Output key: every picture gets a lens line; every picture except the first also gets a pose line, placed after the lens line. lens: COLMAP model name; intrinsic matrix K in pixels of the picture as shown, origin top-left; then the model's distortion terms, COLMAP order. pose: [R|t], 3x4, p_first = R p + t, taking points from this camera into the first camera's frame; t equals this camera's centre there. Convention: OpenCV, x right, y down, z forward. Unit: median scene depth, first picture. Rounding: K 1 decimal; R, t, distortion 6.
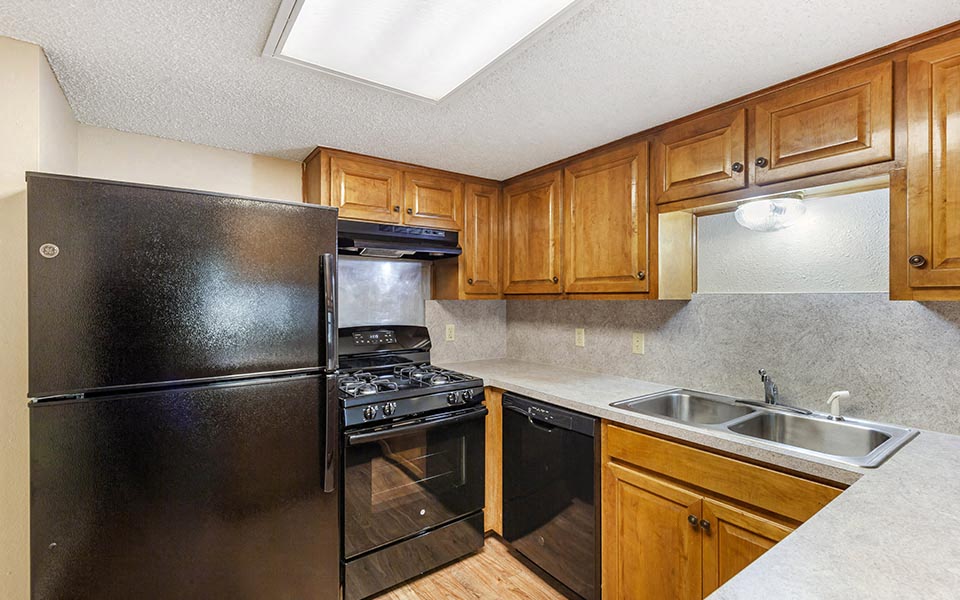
lens RADIAL K [[437.5, 0, 480.0], [0, 437.5, 300.0], [0, 0, 1]] dist [0.002287, 0.000396]
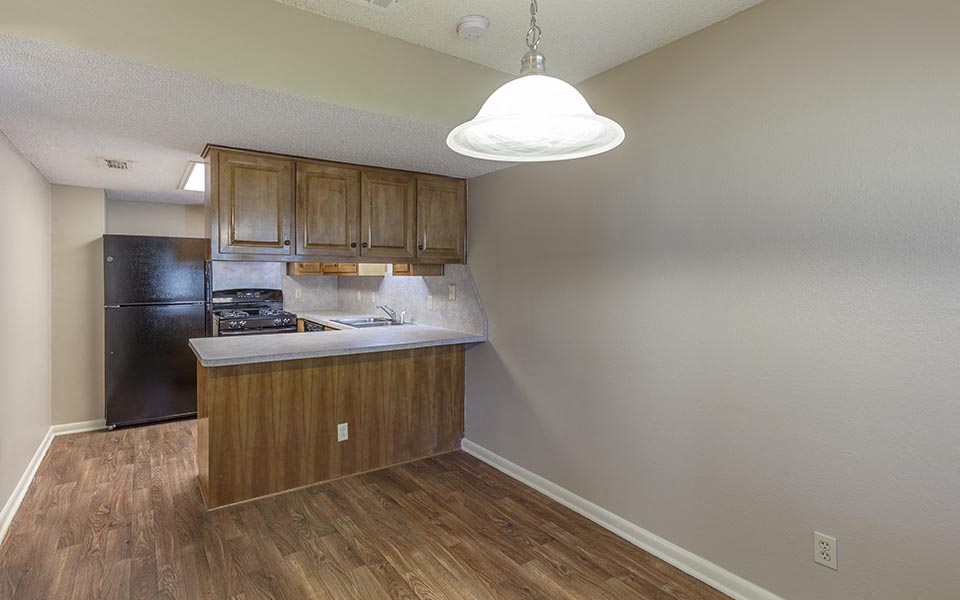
lens RADIAL K [[472.3, 0, 452.5], [0, 472.3, 279.4], [0, 0, 1]] dist [0.001565, 0.000080]
pose [[0.998294, 0.002403, -0.058335, 0.757357], [-0.002002, 0.999974, 0.006938, 0.001054], [0.058350, -0.006809, 0.998273, -1.019808]]
